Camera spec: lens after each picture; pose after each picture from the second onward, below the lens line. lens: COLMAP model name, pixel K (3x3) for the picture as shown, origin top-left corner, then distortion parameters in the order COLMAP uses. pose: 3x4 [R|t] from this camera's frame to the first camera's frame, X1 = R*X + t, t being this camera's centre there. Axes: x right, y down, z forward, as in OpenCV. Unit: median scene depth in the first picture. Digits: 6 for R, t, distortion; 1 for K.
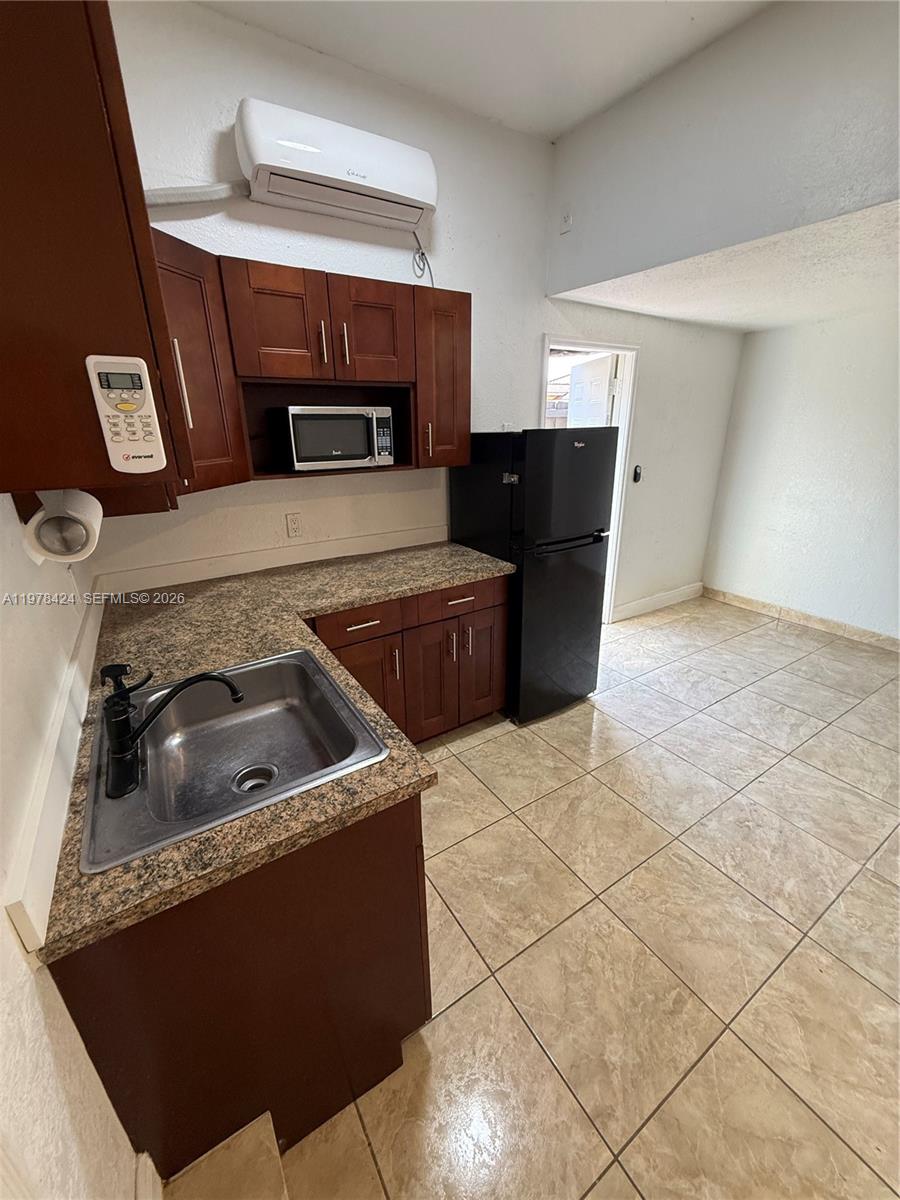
lens RADIAL K [[480.9, 0, 449.7], [0, 480.9, 597.7], [0, 0, 1]] dist [0.000135, 0.000692]
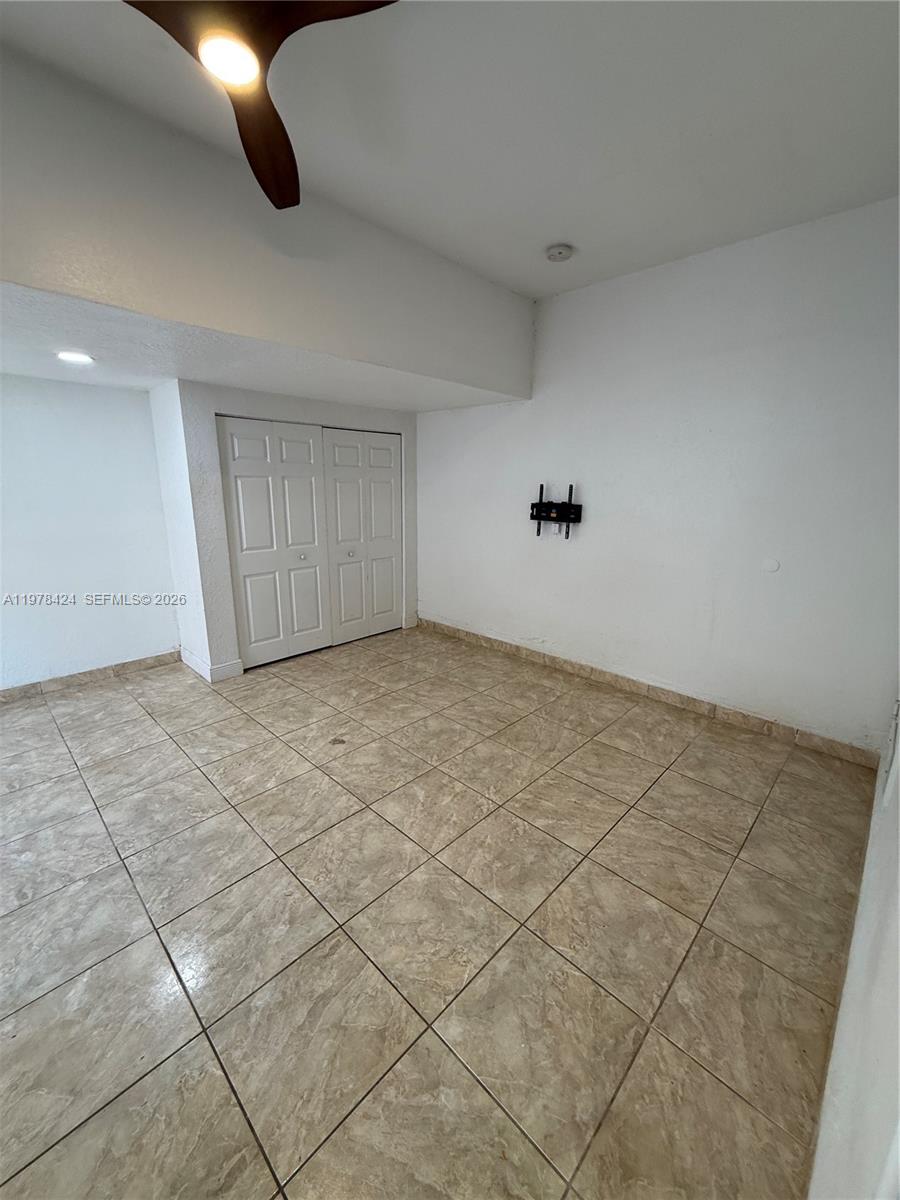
lens RADIAL K [[480.9, 0, 449.7], [0, 480.9, 597.7], [0, 0, 1]] dist [0.000135, 0.000692]
pose [[-0.229760, -0.219102, 0.948264, -0.078545], [0.332911, 0.897863, 0.288119, 0.006418], [-0.914538, 0.381886, -0.133352, 0.006147]]
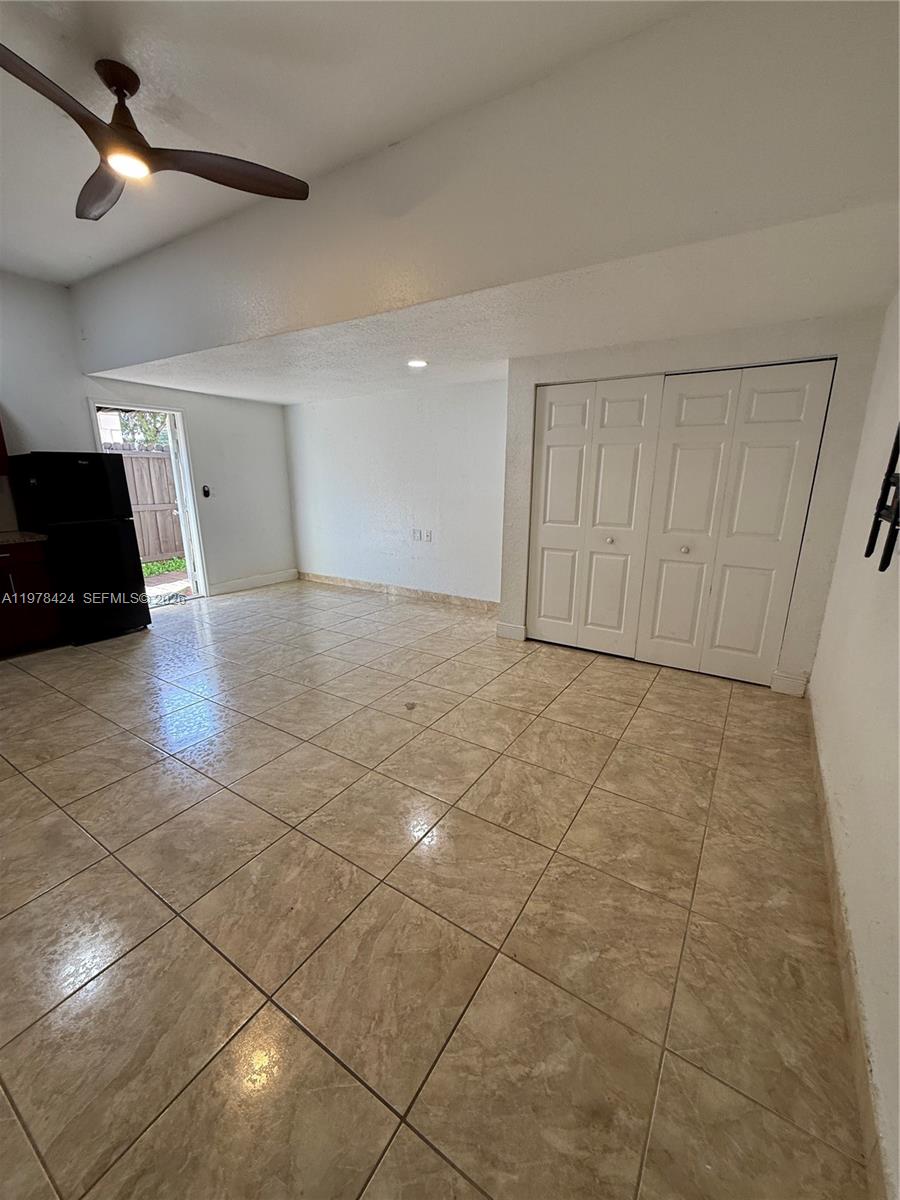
lens RADIAL K [[480.9, 0, 449.7], [0, 480.9, 597.7], [0, 0, 1]] dist [0.000135, 0.000692]
pose [[0.911526, -0.090957, 0.401057, 0.642824], [0.130993, 0.988655, -0.073502, 0.396497], [-0.389822, 0.119535, 0.913099, -0.881076]]
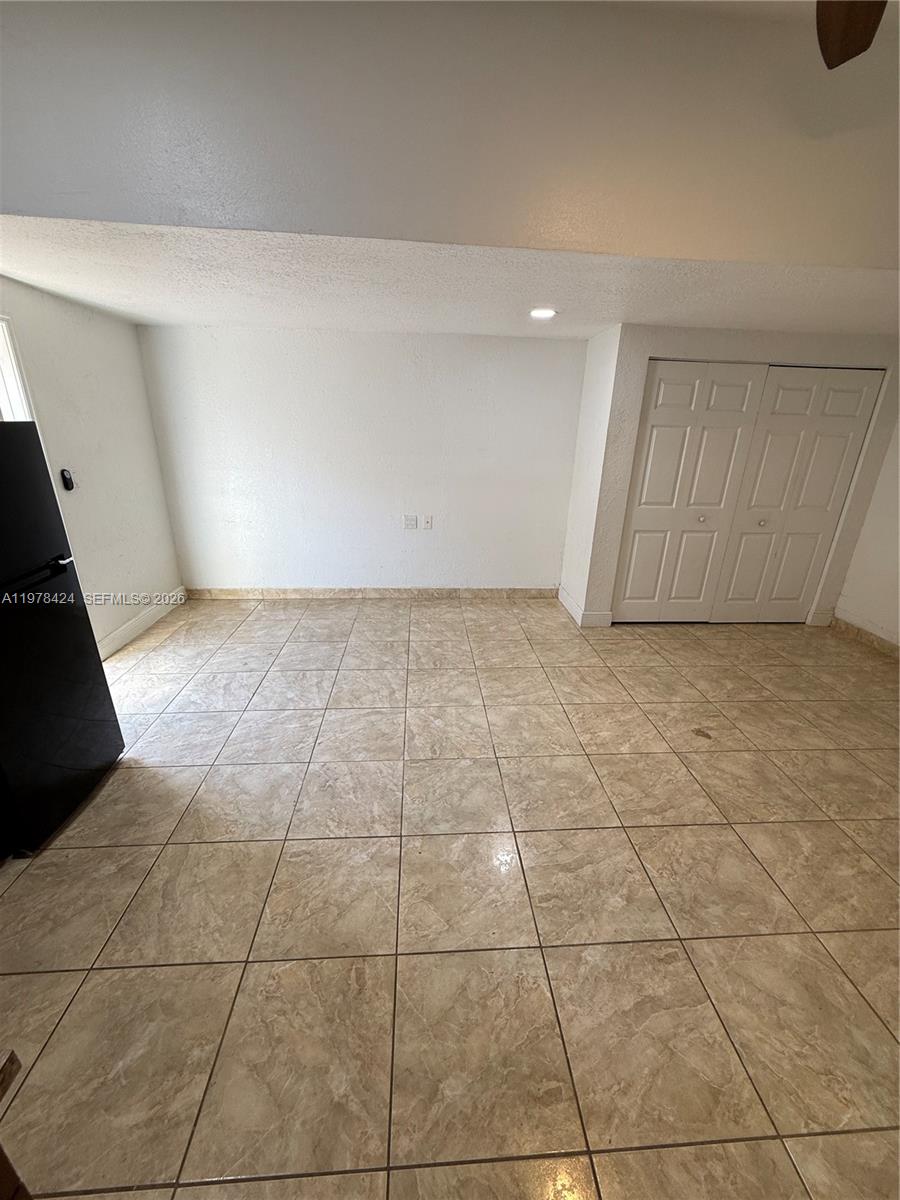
lens RADIAL K [[480.9, 0, 449.7], [0, 480.9, 597.7], [0, 0, 1]] dist [0.000135, 0.000692]
pose [[0.484669, -0.280173, 0.828613, -0.036811], [0.273413, 0.948371, 0.160742, -0.032431], [-0.830868, 0.148647, 0.536249, 0.081948]]
